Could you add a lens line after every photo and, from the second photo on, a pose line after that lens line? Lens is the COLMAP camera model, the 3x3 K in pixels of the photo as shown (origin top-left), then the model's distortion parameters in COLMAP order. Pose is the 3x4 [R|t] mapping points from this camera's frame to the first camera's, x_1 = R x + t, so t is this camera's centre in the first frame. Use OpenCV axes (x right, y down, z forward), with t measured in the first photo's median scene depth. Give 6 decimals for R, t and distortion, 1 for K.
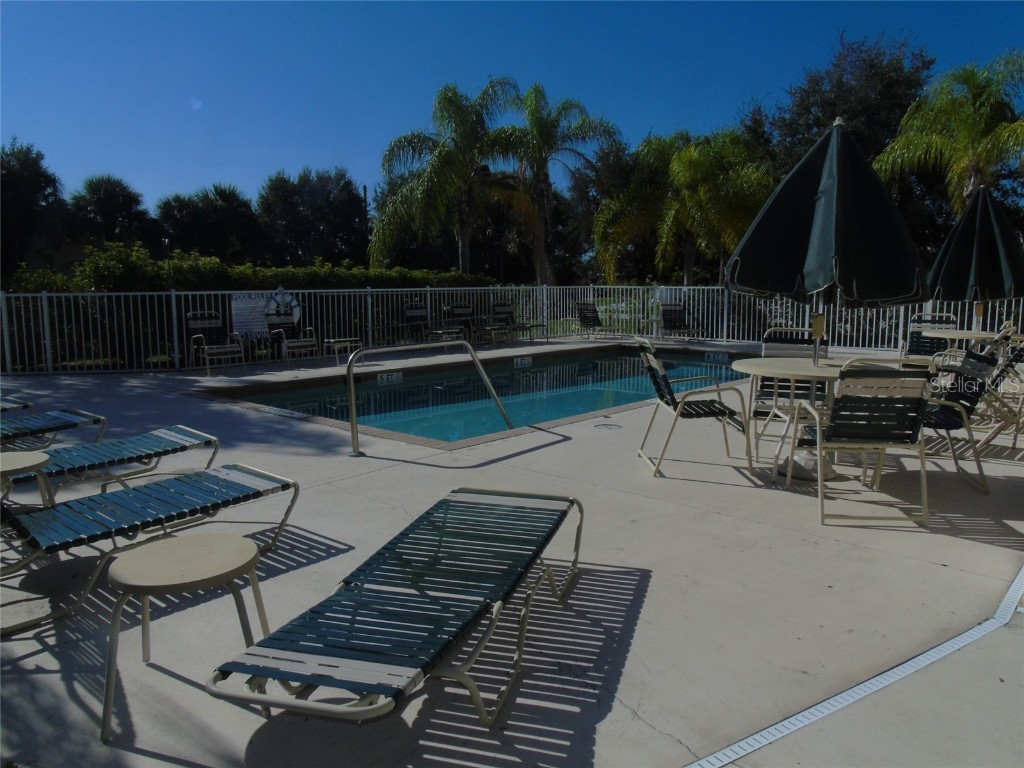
lens RADIAL K [[760.0, 0, 492.8], [0, 760.0, 376.2], [0, 0, 1]] dist [-0.051370, 0.039128]
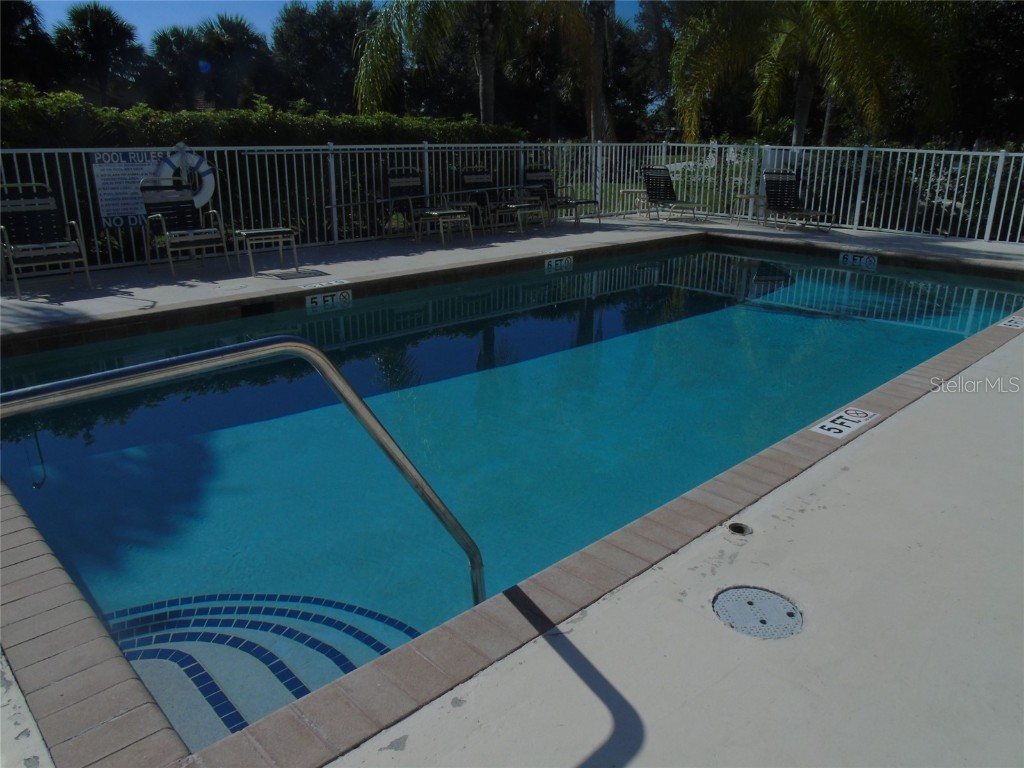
lens RADIAL K [[760.0, 0, 506.2], [0, 760.0, 380.0], [0, 0, 1]] dist [-0.051370, 0.039128]
pose [[0.998437, 0.026274, -0.049321, 0.022974], [-0.016537, 0.981965, 0.188341, -0.033937], [0.053380, -0.187231, 0.980865, 0.271943]]
